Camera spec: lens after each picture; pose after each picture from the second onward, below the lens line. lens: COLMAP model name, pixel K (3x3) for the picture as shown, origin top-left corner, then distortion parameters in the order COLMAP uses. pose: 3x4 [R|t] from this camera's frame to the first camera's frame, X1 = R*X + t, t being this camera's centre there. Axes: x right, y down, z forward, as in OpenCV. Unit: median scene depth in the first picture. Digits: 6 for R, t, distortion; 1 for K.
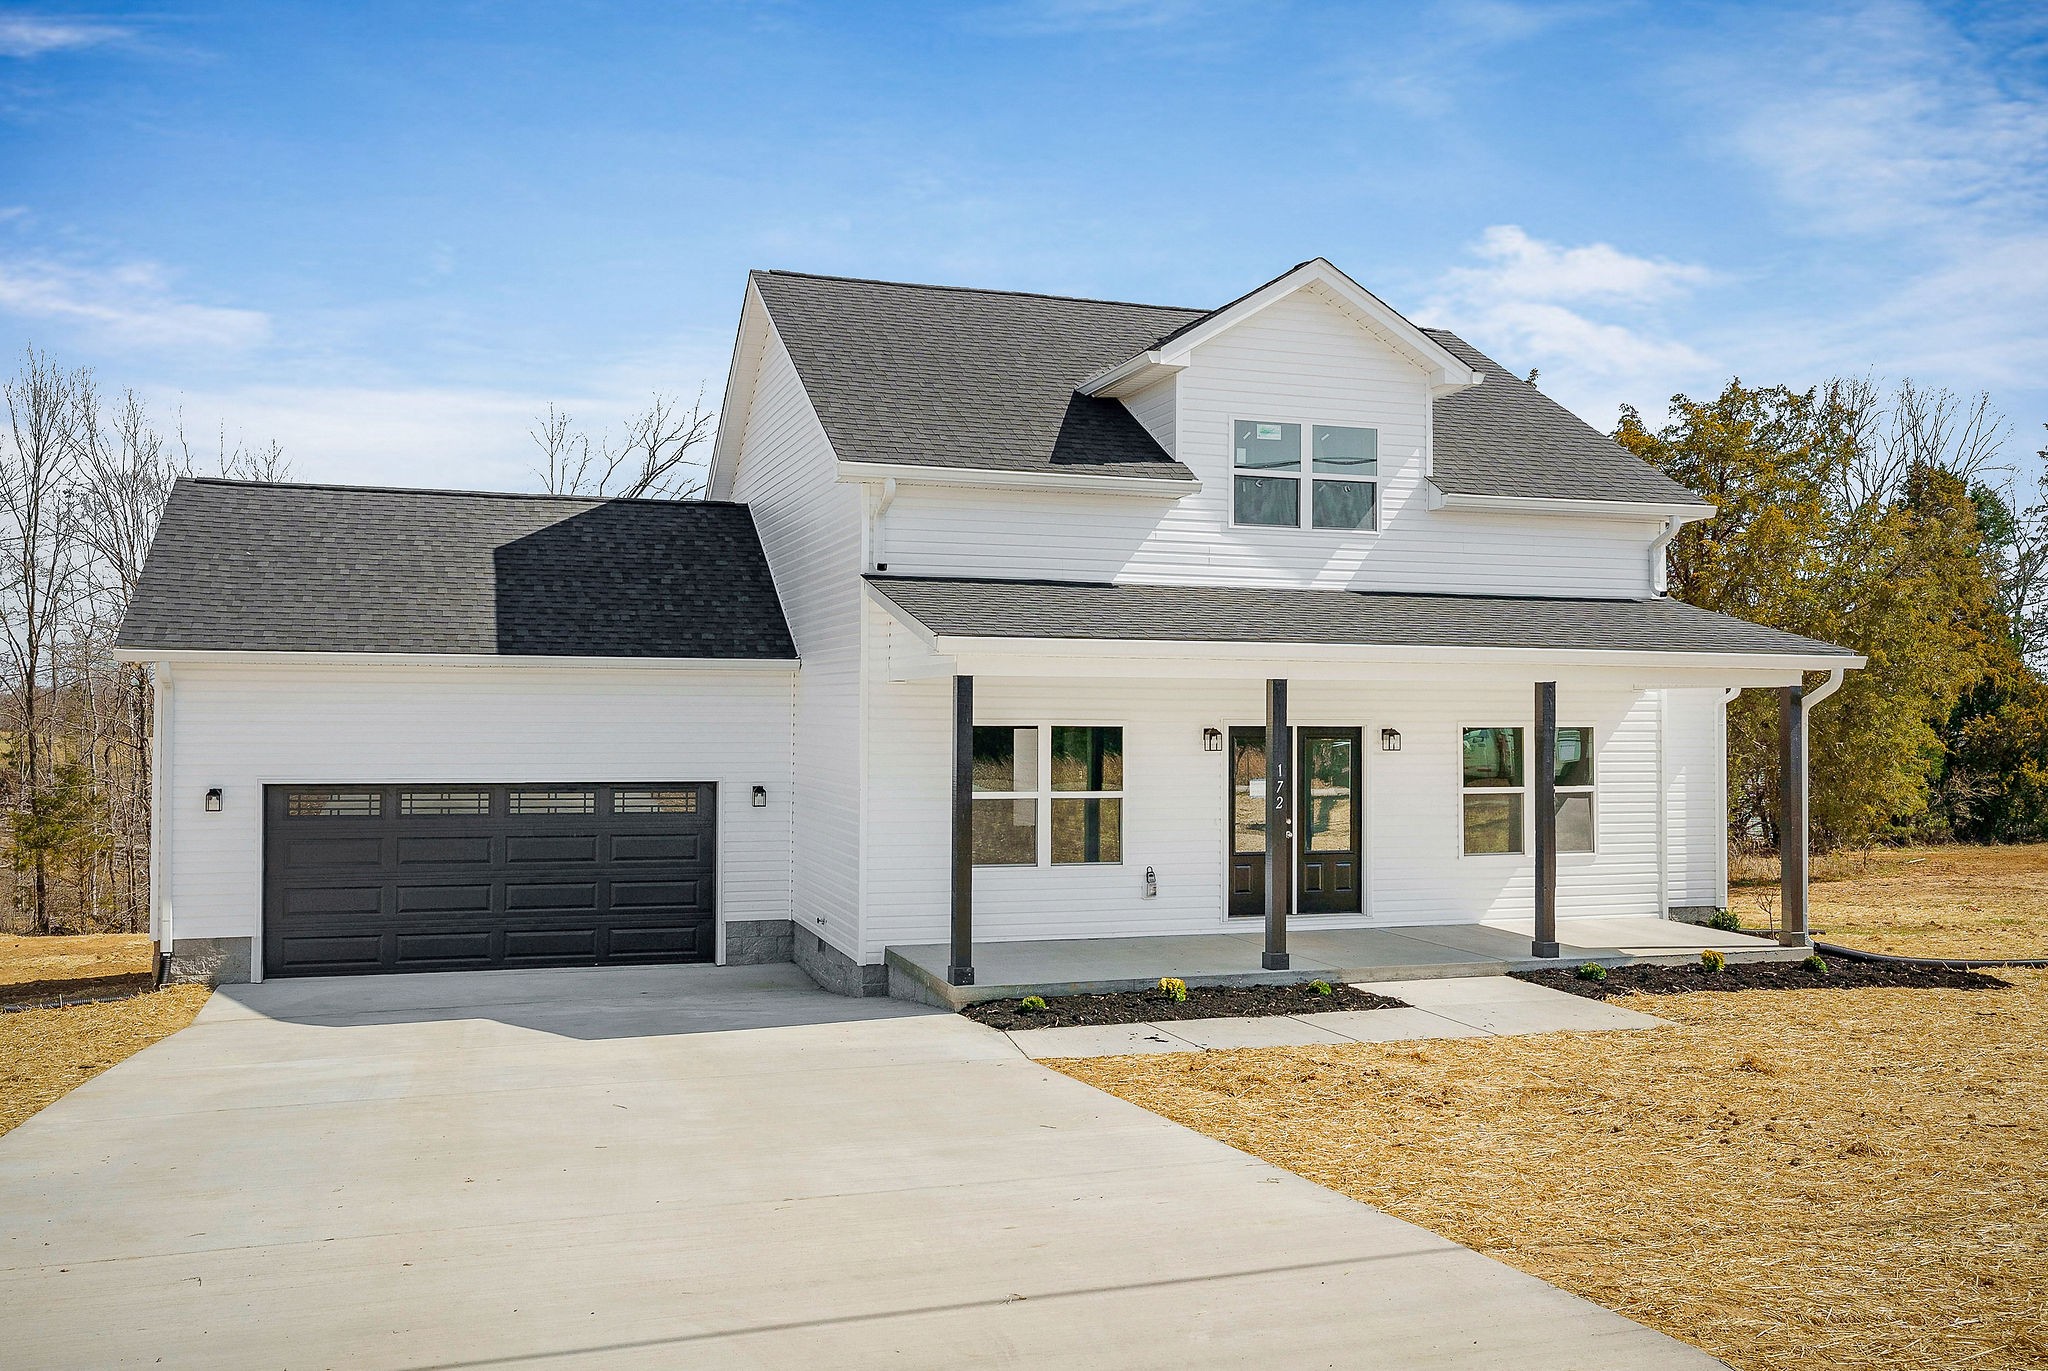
lens RADIAL K [[1732.4, 0, 1019.9], [0, 1732.4, 685.4], [0, 0, 1]] dist [0.001853, -0.007448]
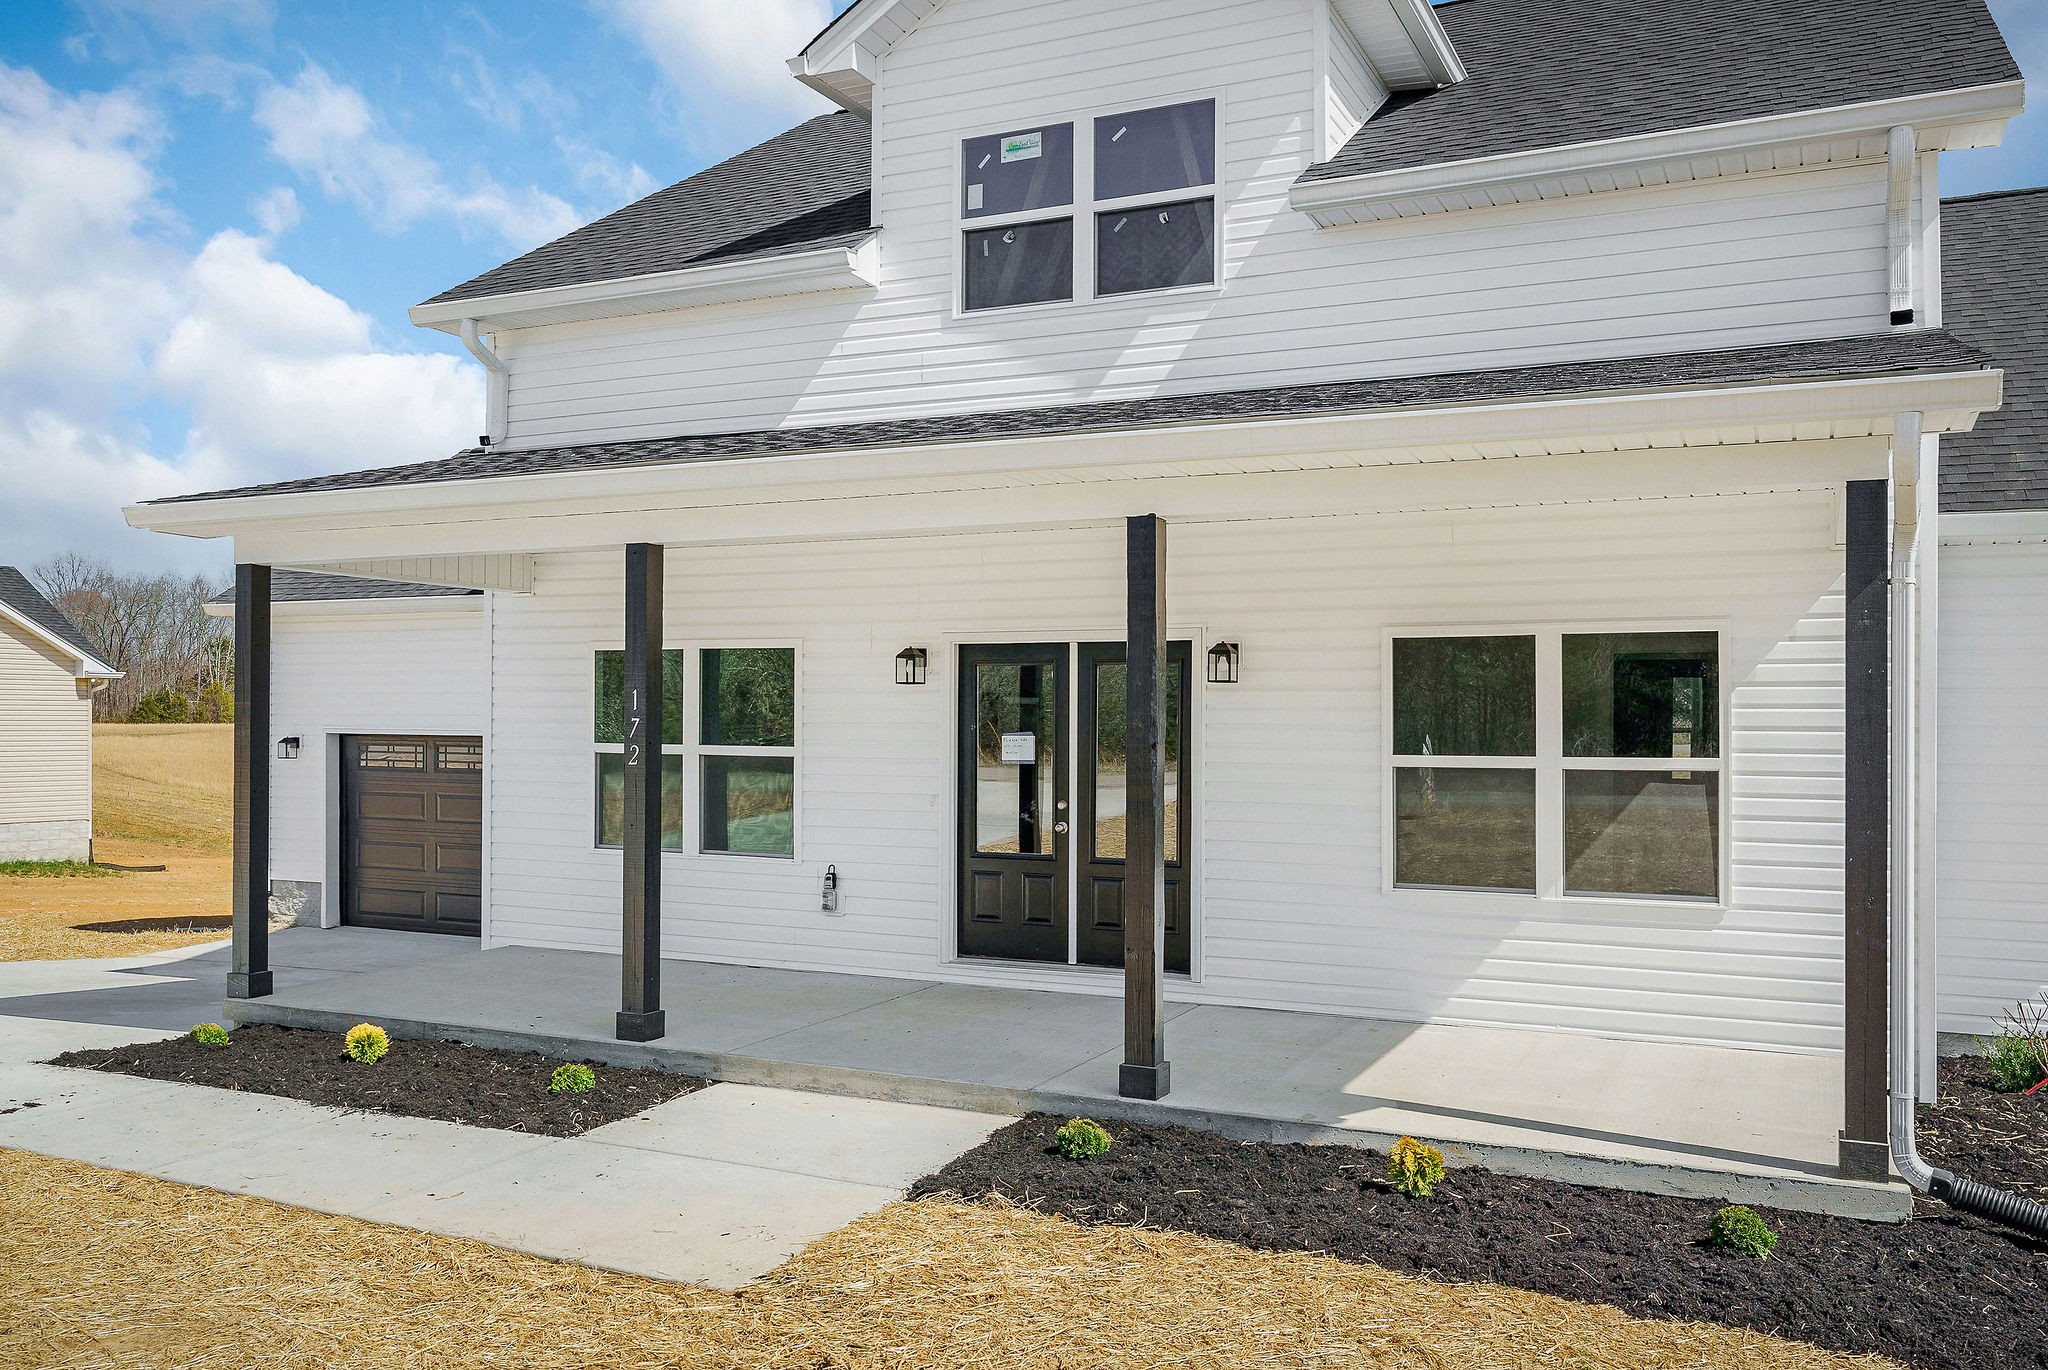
lens RADIAL K [[1732.4, 0, 1019.1], [0, 1732.4, 684.6], [0, 0, 1]] dist [0.001853, -0.007448]
pose [[0.697582, -0.015466, -0.716338, 0.562585], [0.009111, 0.999878, -0.012715, 0.044955], [0.716447, 0.002343, 0.697638, 0.582495]]
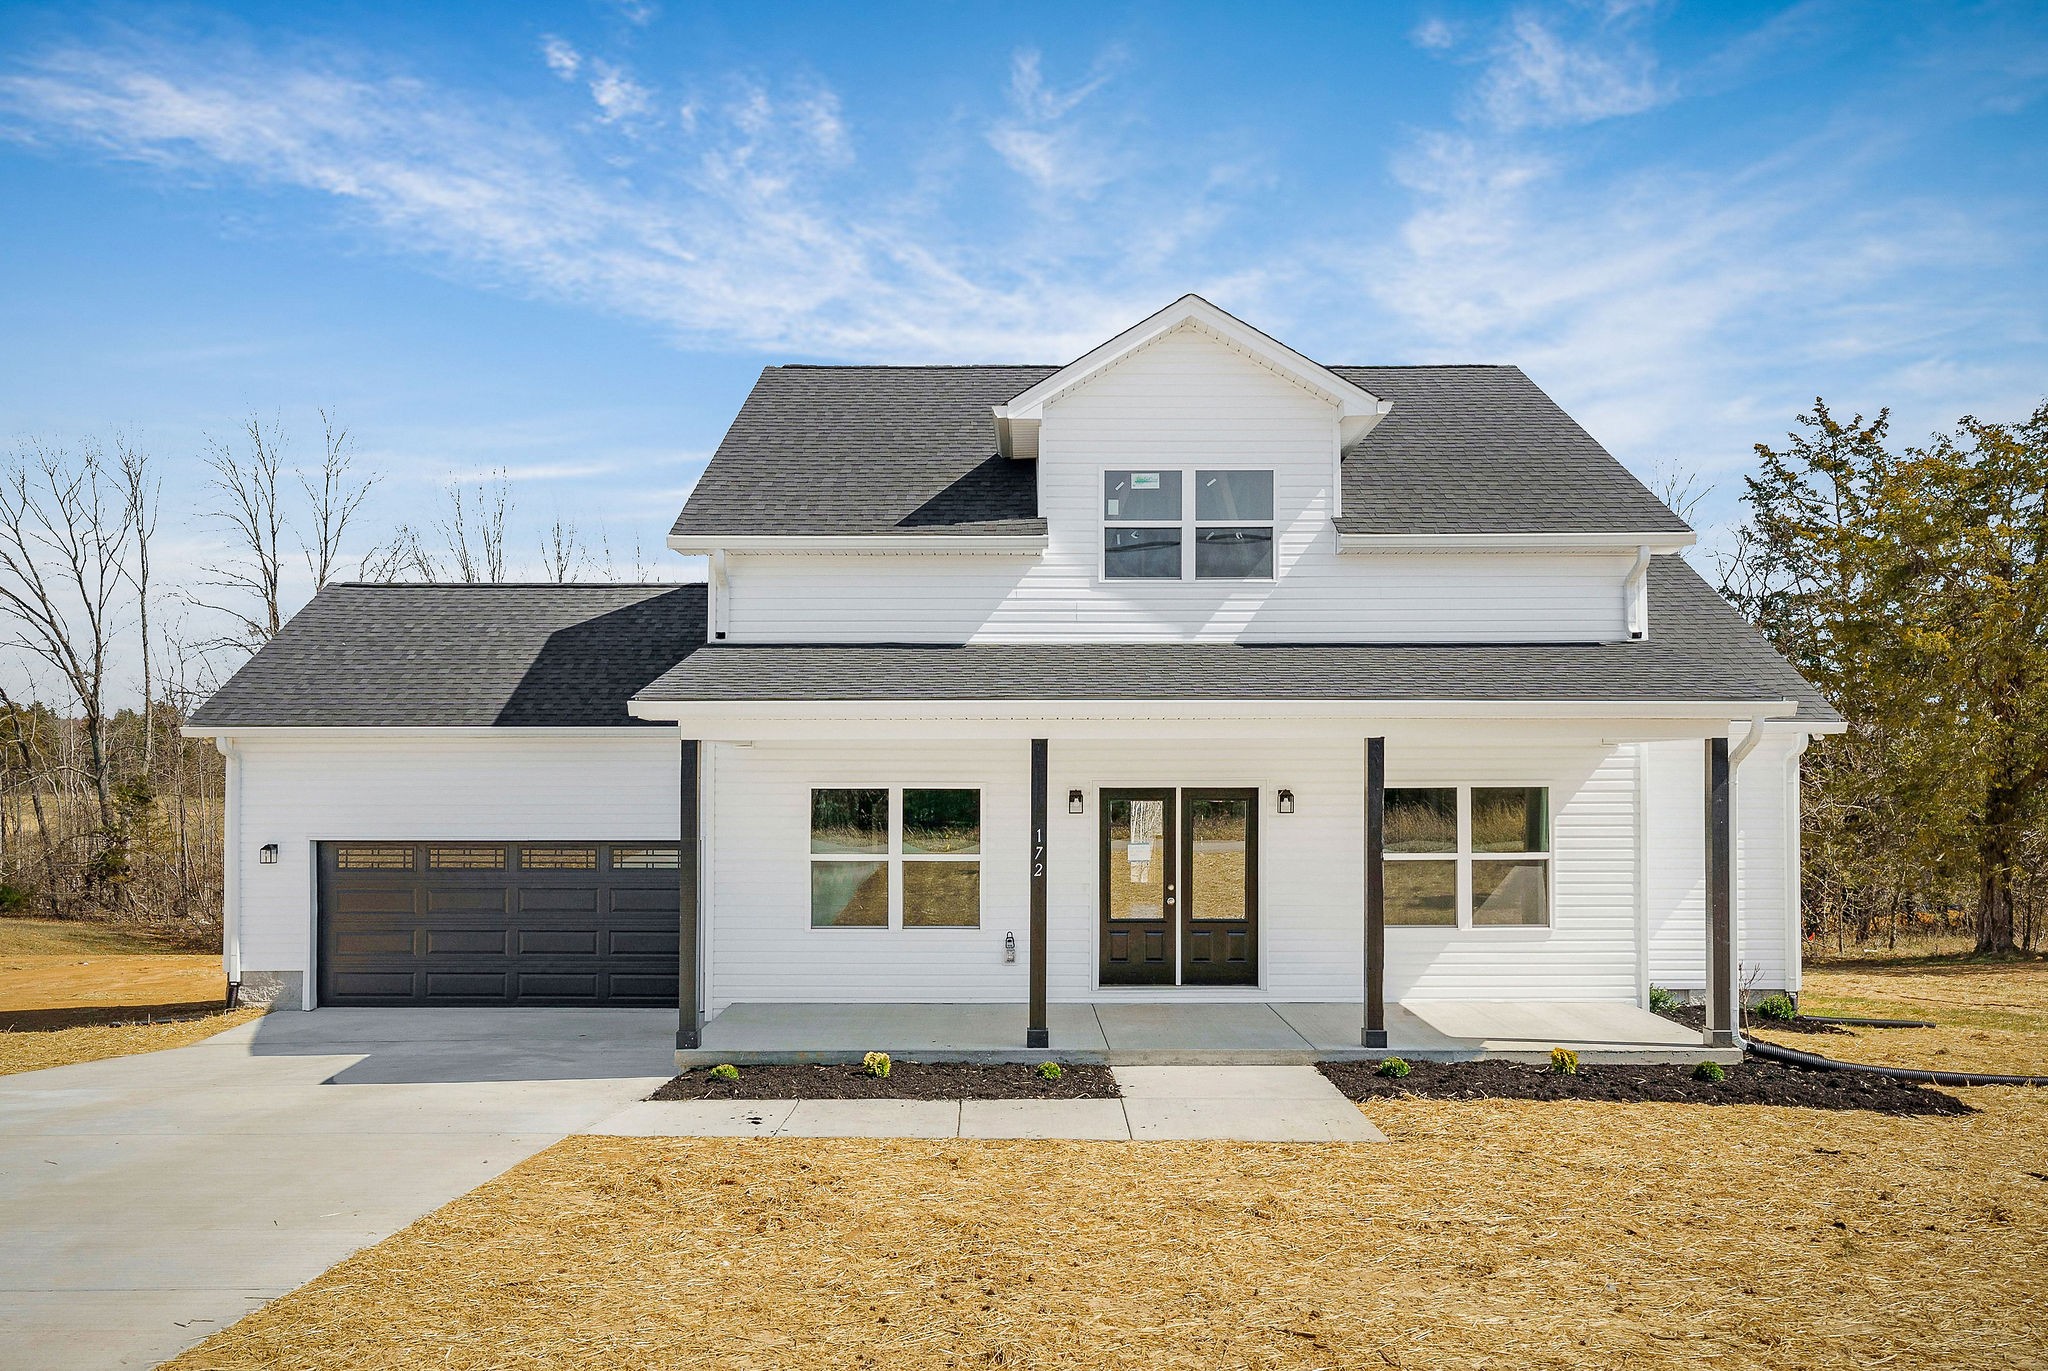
lens RADIAL K [[1565.5, 0, 1036.2], [0, 1565.5, 696.2], [0, 0, 1]] dist [-0.015897, -0.000718]
pose [[0.943305, -0.023204, -0.331114, 0.369529], [0.011025, 0.999193, -0.038614, 0.005756], [0.331743, 0.032774, 0.942800, 0.164514]]
